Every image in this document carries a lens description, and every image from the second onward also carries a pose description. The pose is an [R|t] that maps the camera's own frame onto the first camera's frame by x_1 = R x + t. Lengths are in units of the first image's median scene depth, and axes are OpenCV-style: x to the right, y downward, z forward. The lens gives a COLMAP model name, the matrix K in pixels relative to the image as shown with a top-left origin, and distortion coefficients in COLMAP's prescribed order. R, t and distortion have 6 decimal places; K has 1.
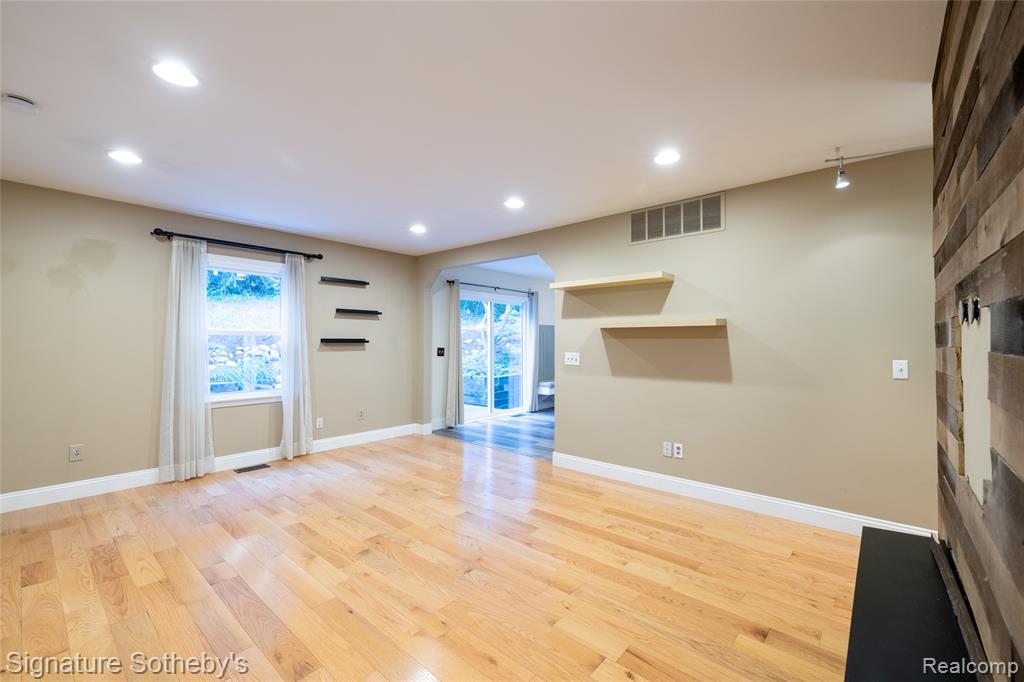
lens RADIAL K [[428.4, 0, 513.6], [0, 428.4, 339.3], [0, 0, 1]] dist [0.000027, 0.000041]
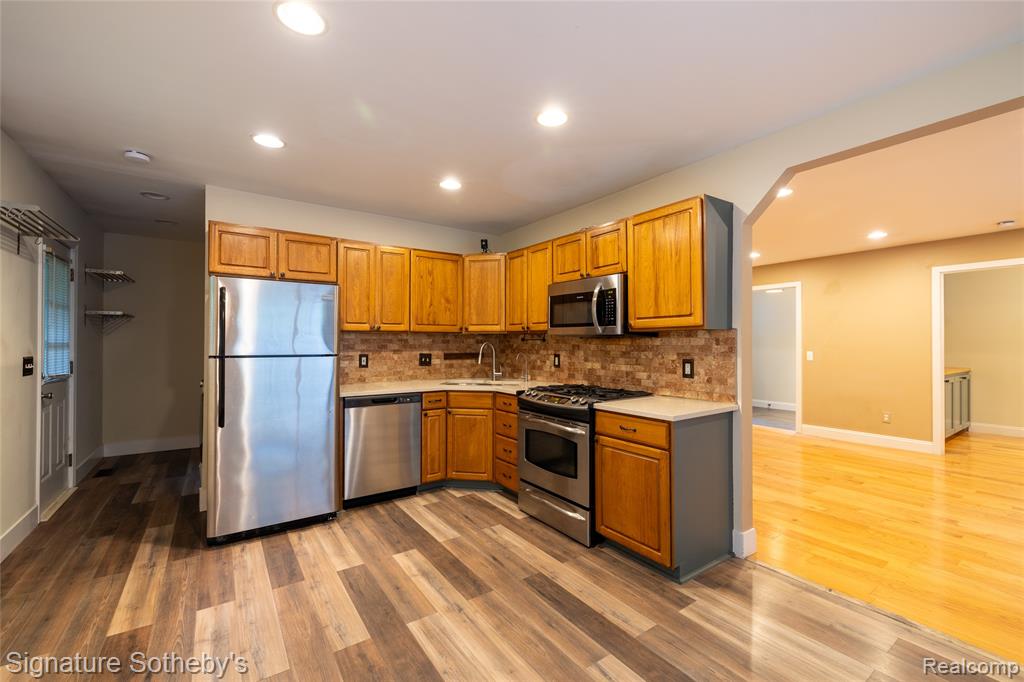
lens RADIAL K [[428.4, 0, 513.6], [0, 428.4, 339.3], [0, 0, 1]] dist [0.000027, 0.000041]
pose [[-0.970487, -0.001674, 0.241147, 0.345575], [-0.005371, 0.999878, -0.014675, 0.014192], [-0.241093, -0.015537, -0.970378, 2.090285]]
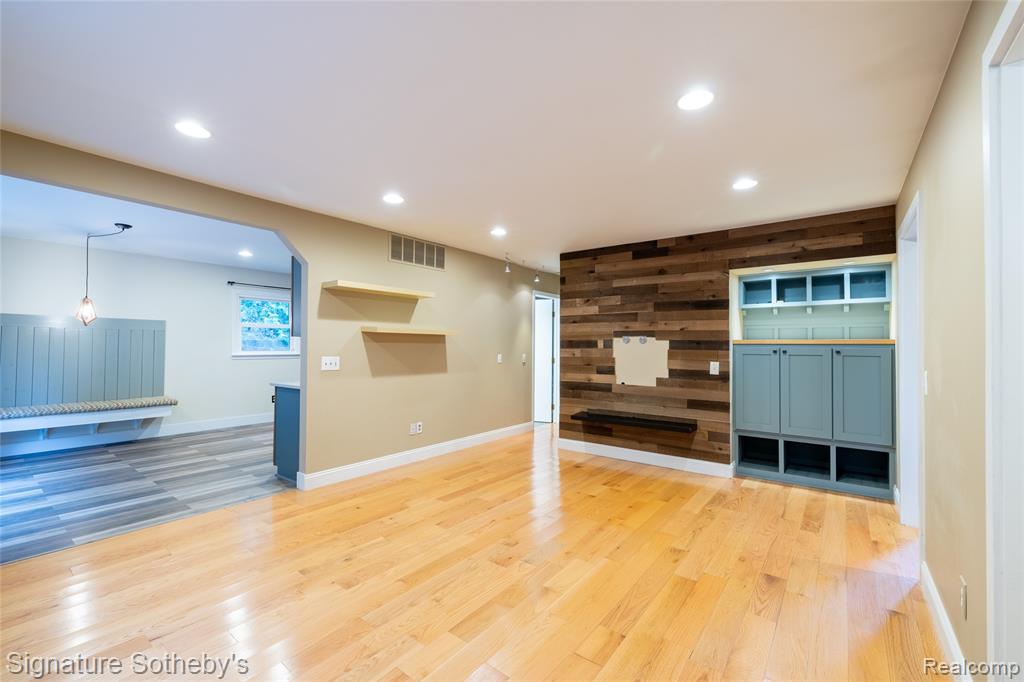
lens RADIAL K [[428.4, 0, 513.6], [0, 428.4, 339.3], [0, 0, 1]] dist [0.000027, 0.000041]
pose [[-0.063526, 0.014545, 0.997874, -0.981450], [-0.014517, 0.999775, -0.015497, 0.002922], [-0.997875, -0.015471, -0.063301, 0.815113]]
